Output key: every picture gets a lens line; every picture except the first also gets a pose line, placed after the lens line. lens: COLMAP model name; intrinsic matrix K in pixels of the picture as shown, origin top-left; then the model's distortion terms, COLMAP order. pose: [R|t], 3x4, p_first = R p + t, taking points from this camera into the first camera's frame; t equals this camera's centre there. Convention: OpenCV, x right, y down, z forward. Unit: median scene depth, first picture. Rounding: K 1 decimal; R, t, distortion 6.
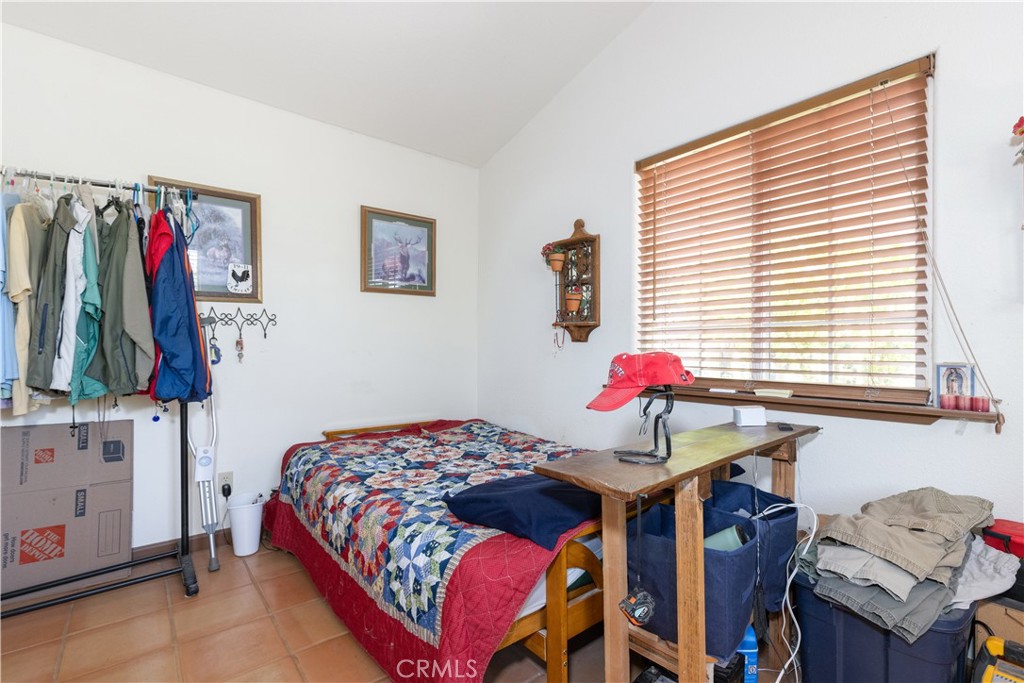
lens RADIAL K [[461.9, 0, 507.2], [0, 461.9, 343.6], [0, 0, 1]] dist [0.002659, 0.000124]
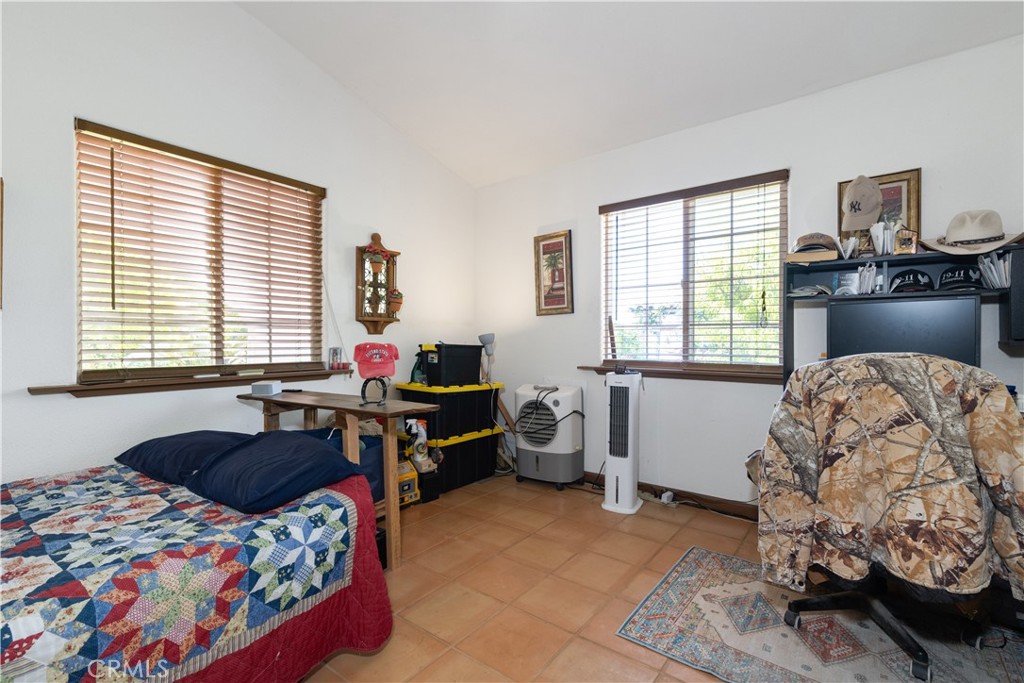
lens RADIAL K [[461.9, 0, 507.2], [0, 461.9, 343.6], [0, 0, 1]] dist [0.002659, 0.000124]
pose [[-0.223451, -0.007195, 0.974689, -1.190212], [-0.006193, 0.999963, 0.005961, 0.009396], [-0.974696, -0.004704, -0.223487, 0.715727]]
